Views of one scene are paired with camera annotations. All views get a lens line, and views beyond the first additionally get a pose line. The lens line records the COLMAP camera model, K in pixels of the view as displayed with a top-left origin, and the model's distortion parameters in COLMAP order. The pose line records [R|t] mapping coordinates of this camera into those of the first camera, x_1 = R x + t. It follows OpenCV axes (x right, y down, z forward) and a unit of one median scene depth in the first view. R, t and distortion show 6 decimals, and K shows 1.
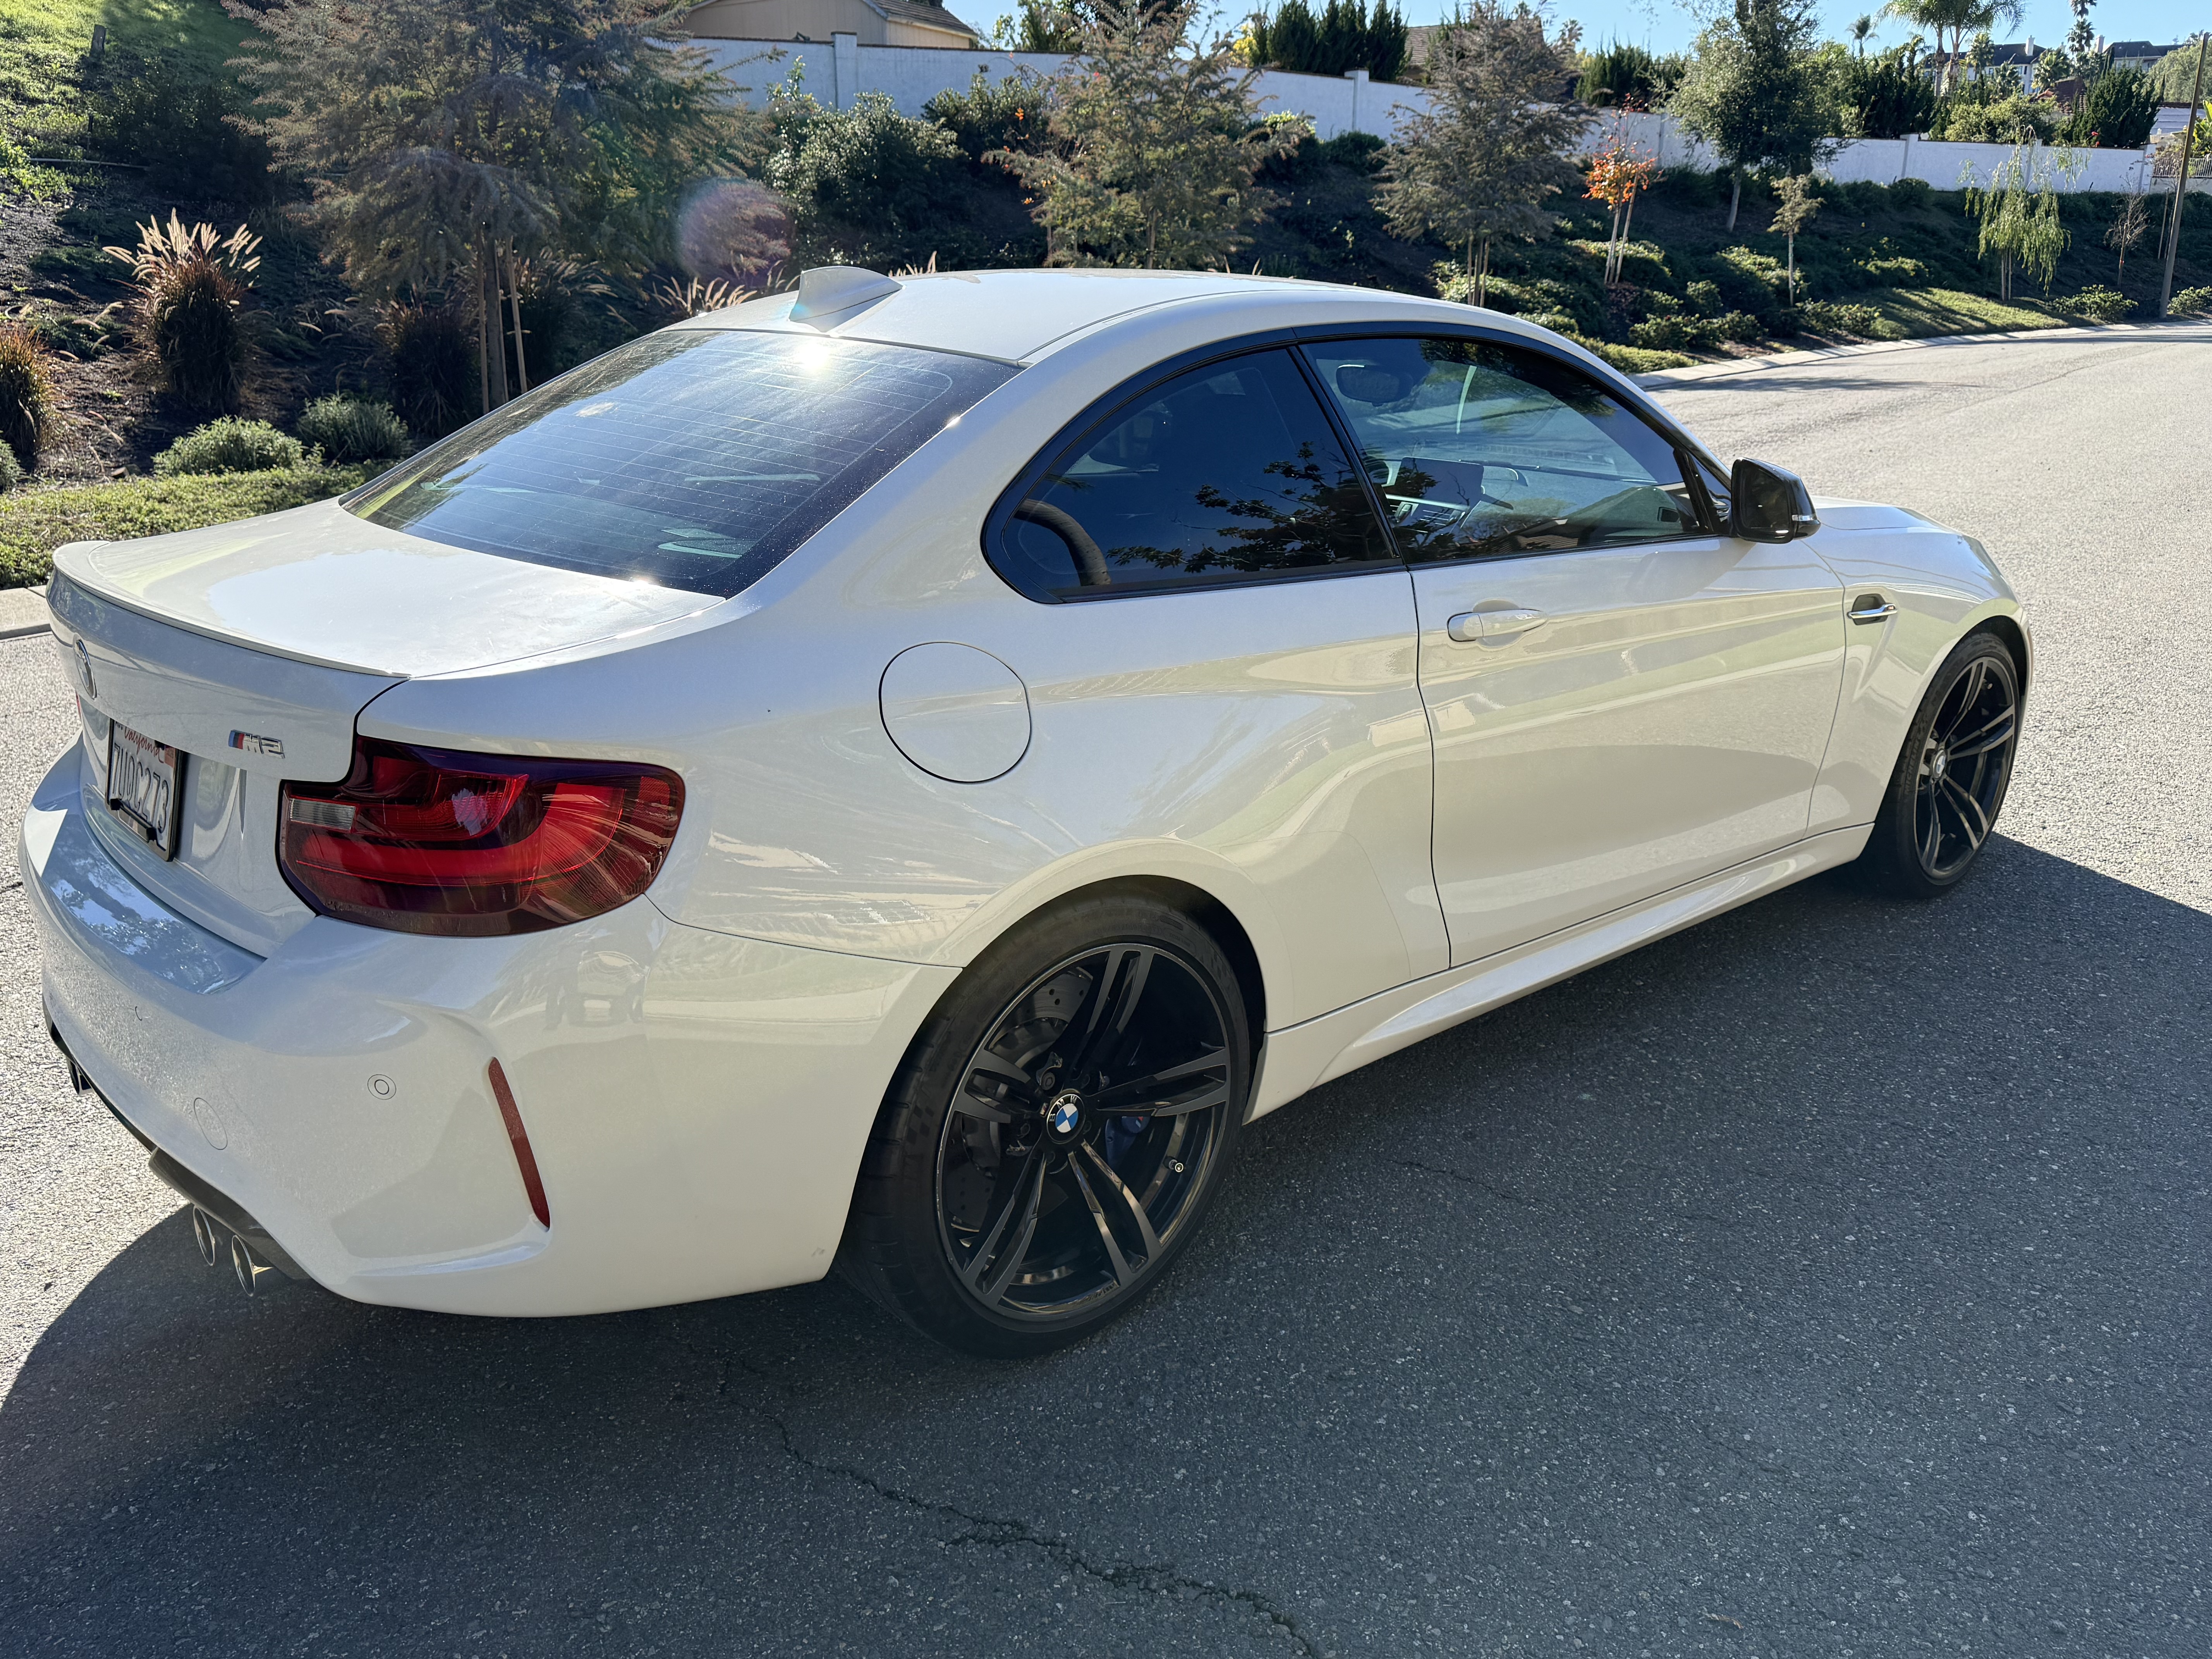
lens RADIAL K [[1947.0, 0, 1106.0], [0, 1947.0, 829.5], [0, 0, 1]] dist [-0.000387, -0.012026]
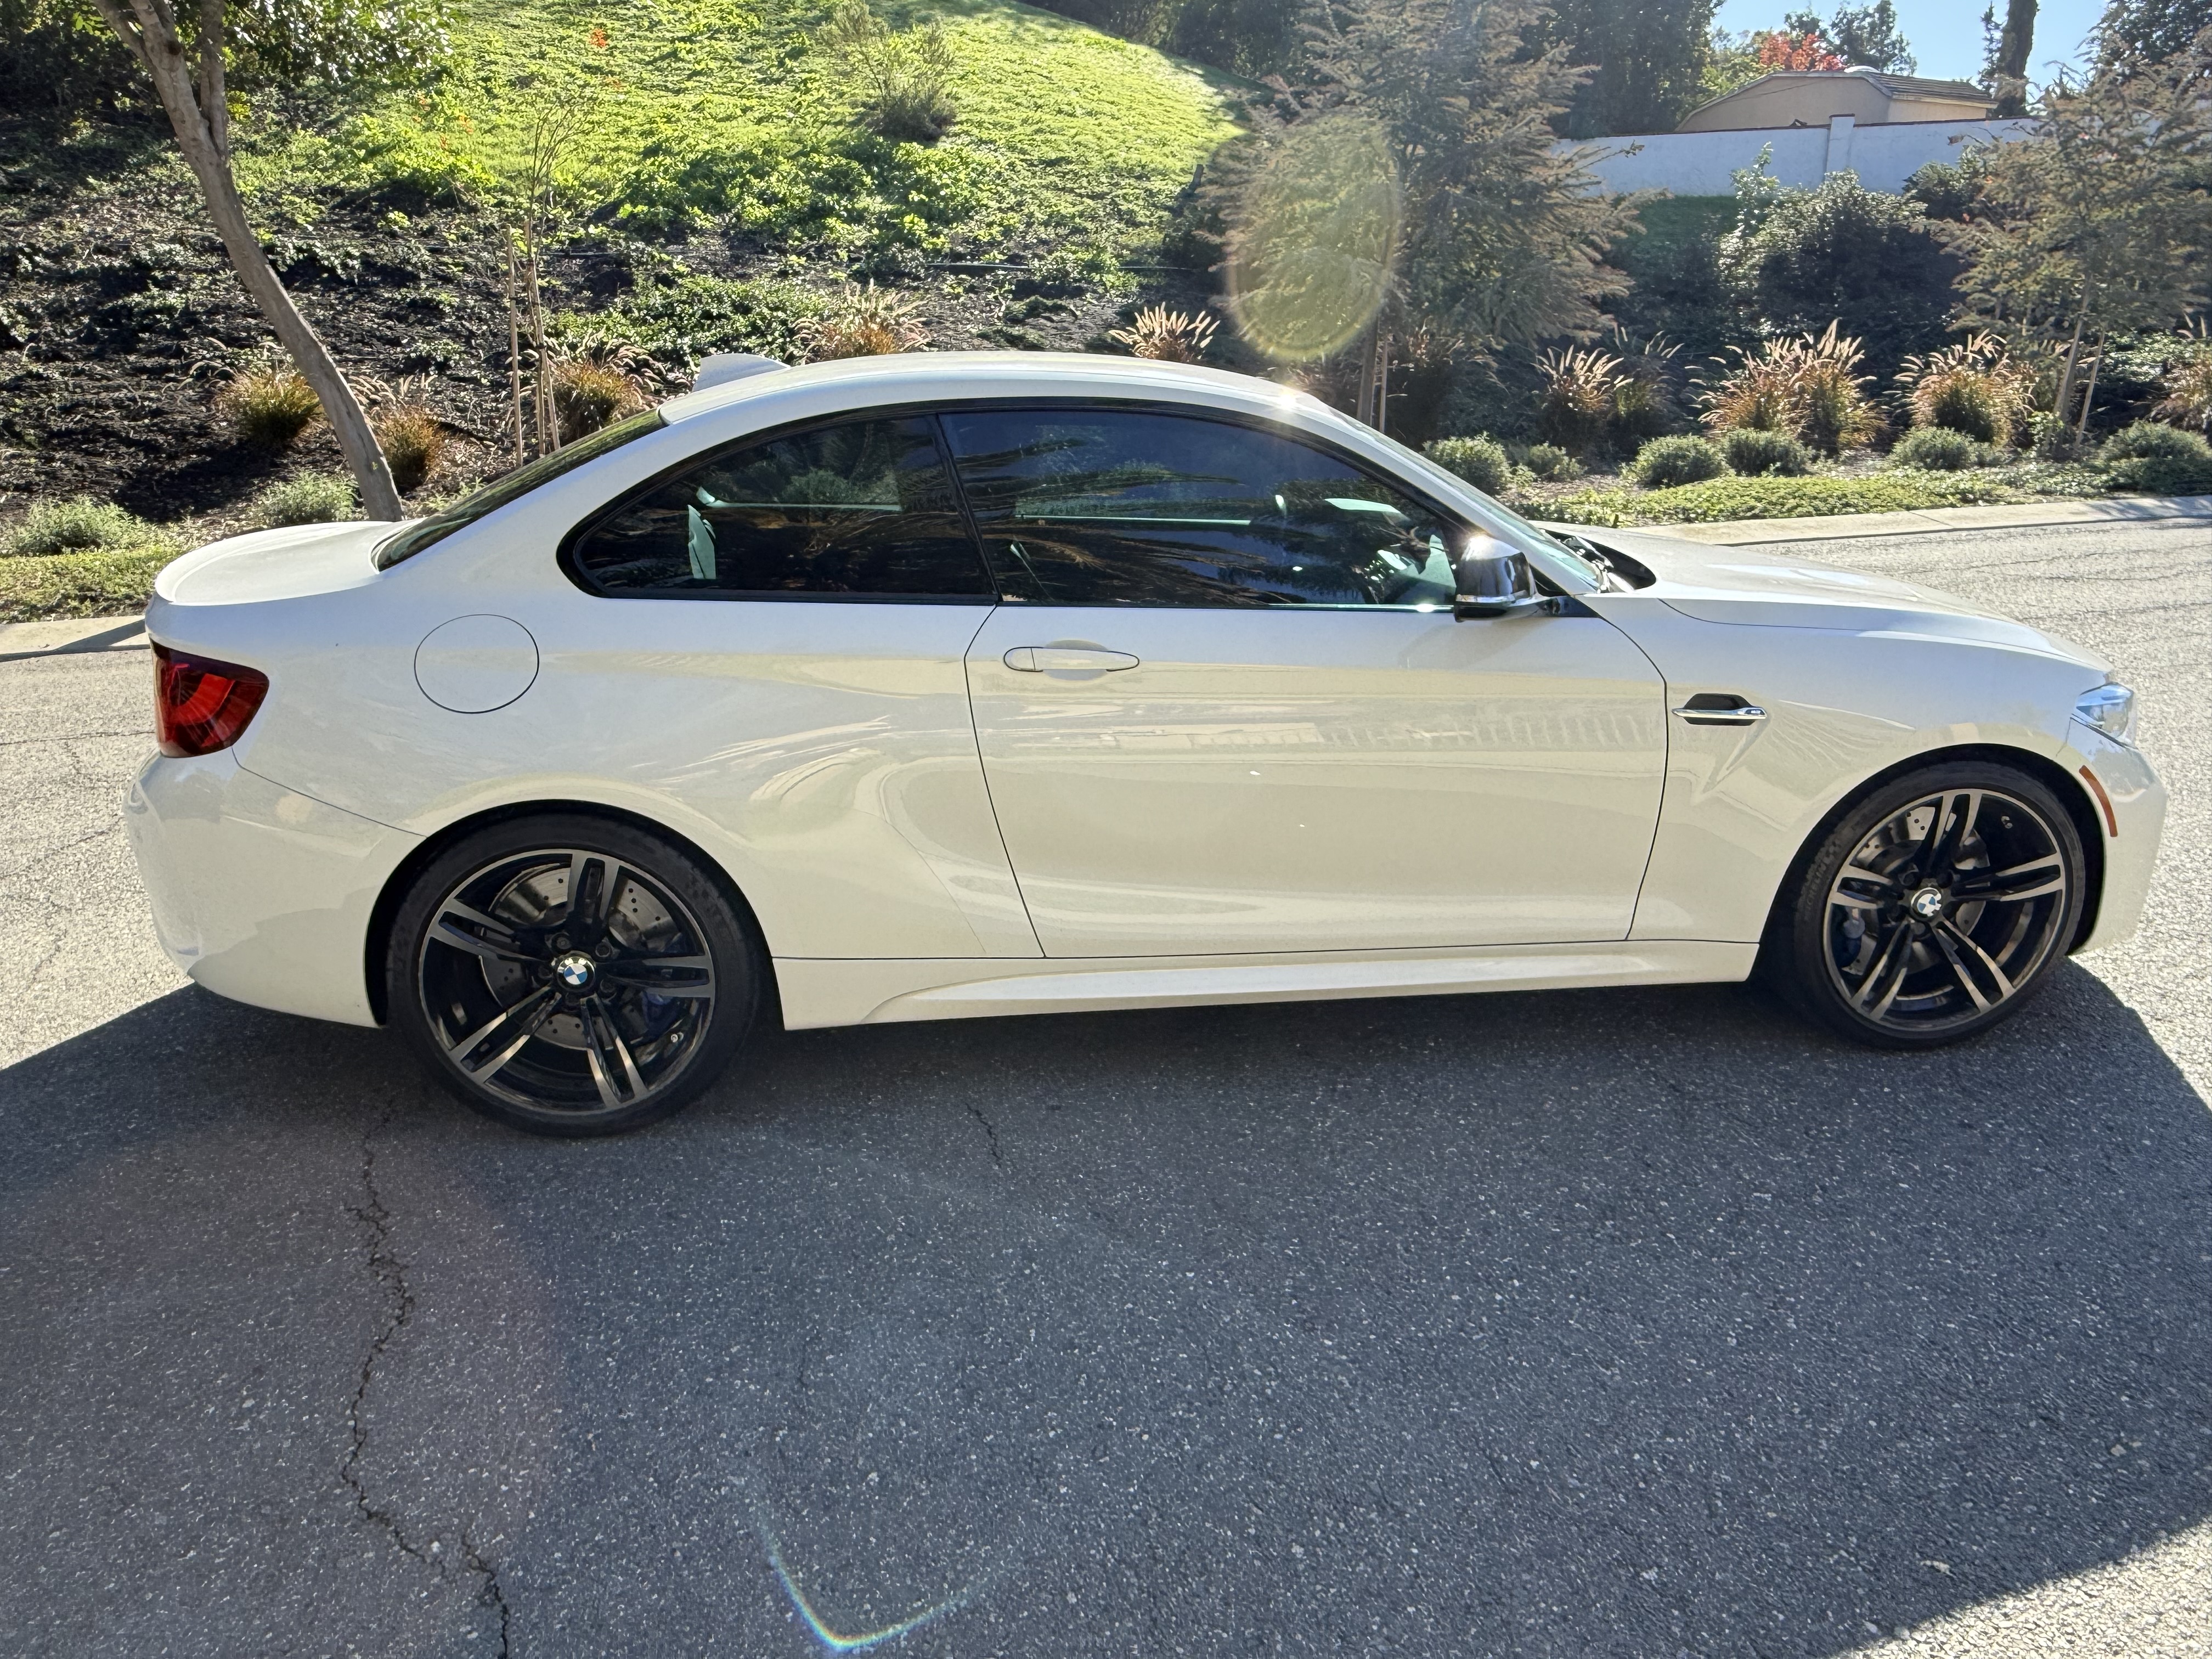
lens RADIAL K [[1699.2, 0, 1106.0], [0, 1699.2, 829.5], [0, 0, 1]] dist [-0.031311, 0.028305]
pose [[0.774097, 0.161827, -0.612034, 0.254901], [-0.159478, 0.985446, 0.058852, -0.021838], [0.612650, 0.052049, 0.788639, 0.069270]]
